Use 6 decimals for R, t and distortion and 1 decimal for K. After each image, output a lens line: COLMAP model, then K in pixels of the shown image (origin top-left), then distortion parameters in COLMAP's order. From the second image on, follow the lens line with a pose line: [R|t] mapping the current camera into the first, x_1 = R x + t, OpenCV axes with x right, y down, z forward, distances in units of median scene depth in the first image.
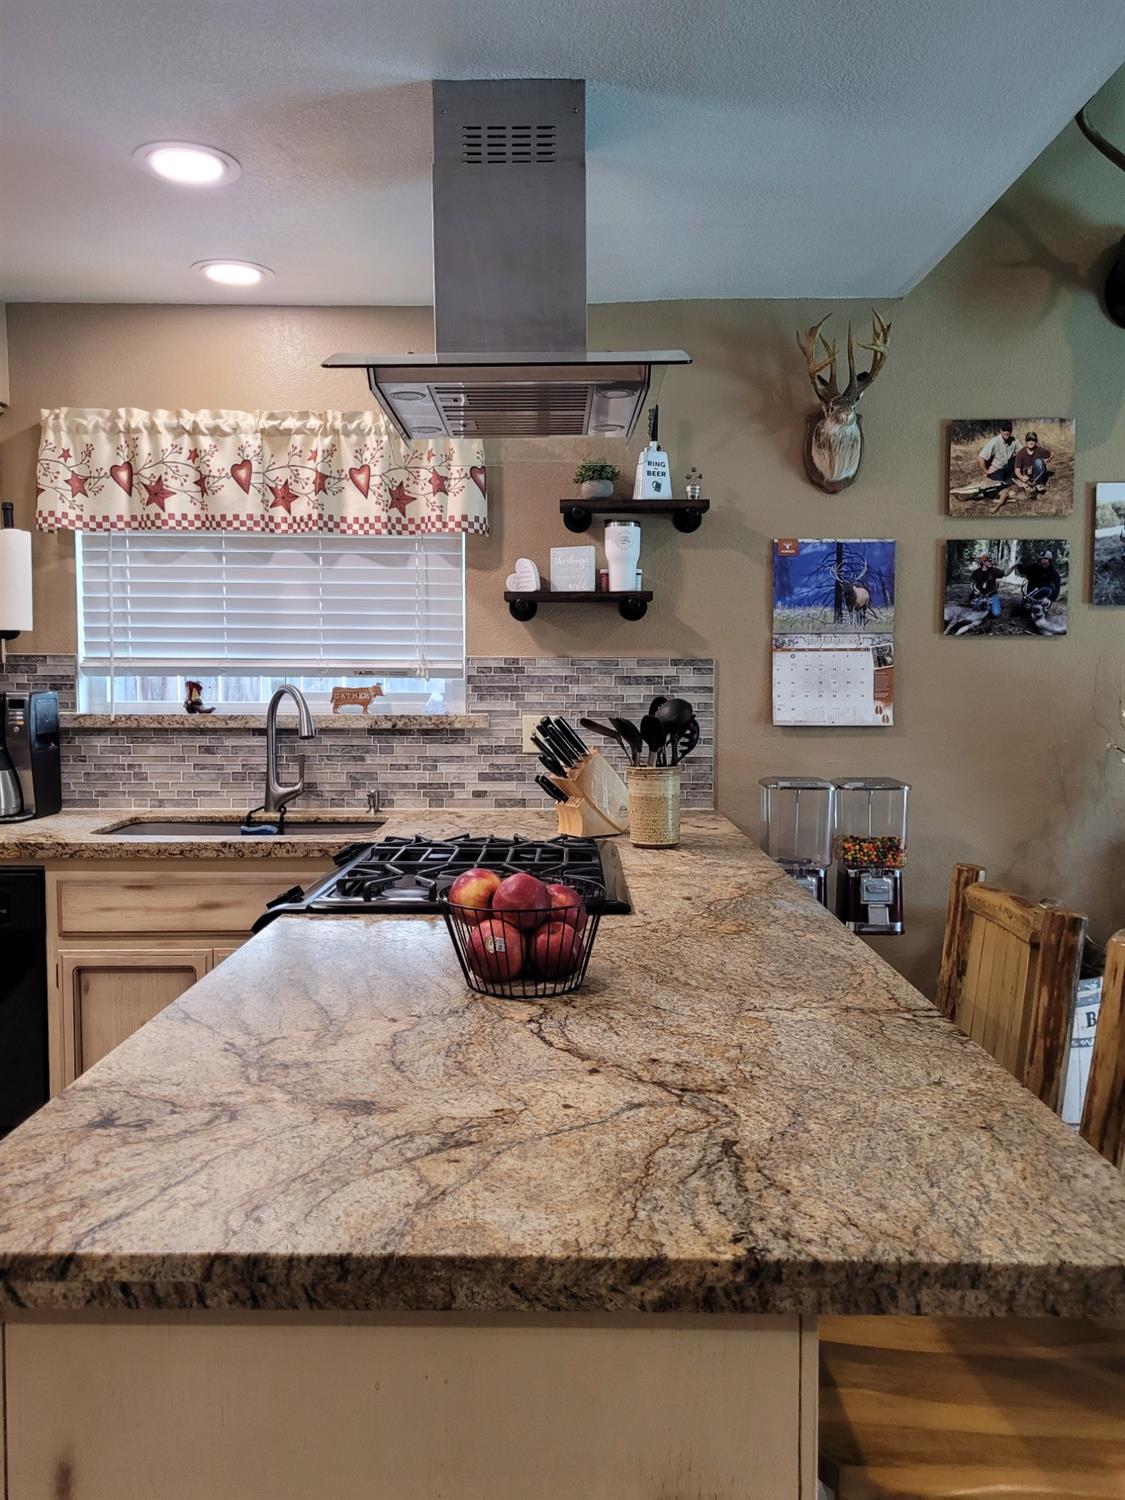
lens RADIAL K [[1139.9, 0, 562.5], [0, 1139.9, 750.0], [0, 0, 1]] dist [0.046411, -0.031523]
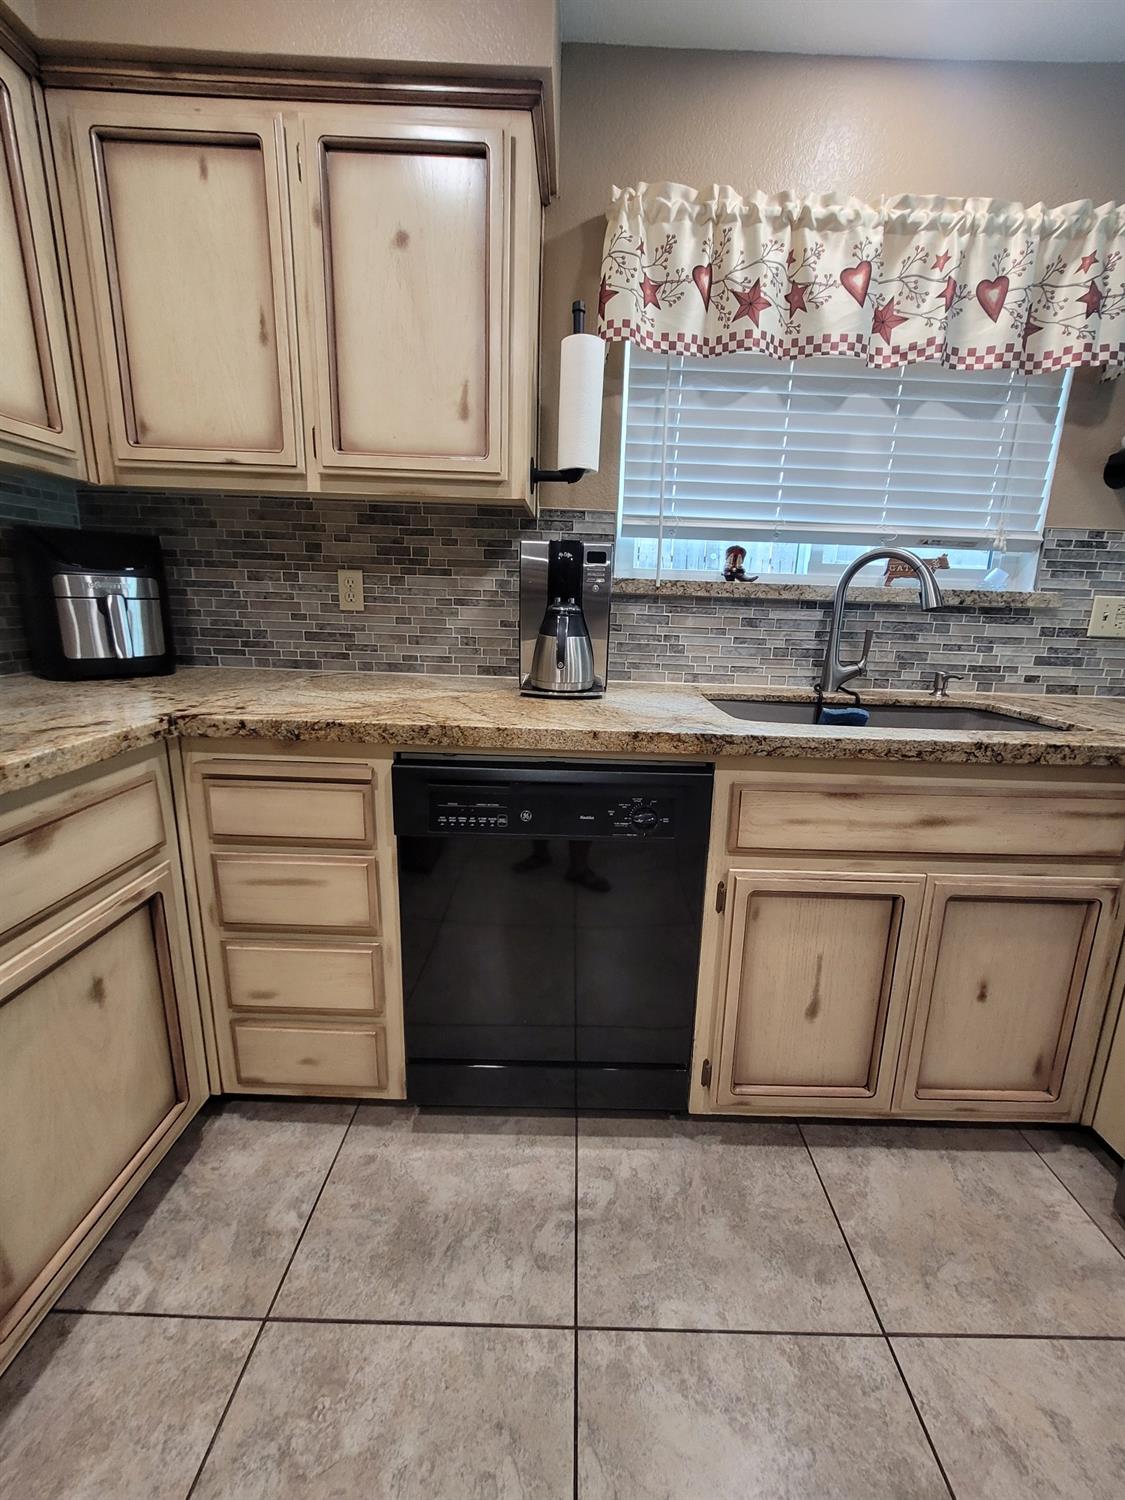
lens RADIAL K [[589.8, 0, 587.1], [0, 589.8, 735.4], [0, 0, 1]] dist [-0.000117, 0.000052]
pose [[0.999231, 0.027367, 0.028069, -0.461167], [-0.031418, 0.987278, 0.155868, 0.020335], [-0.023446, -0.156630, 0.987379, 0.520240]]
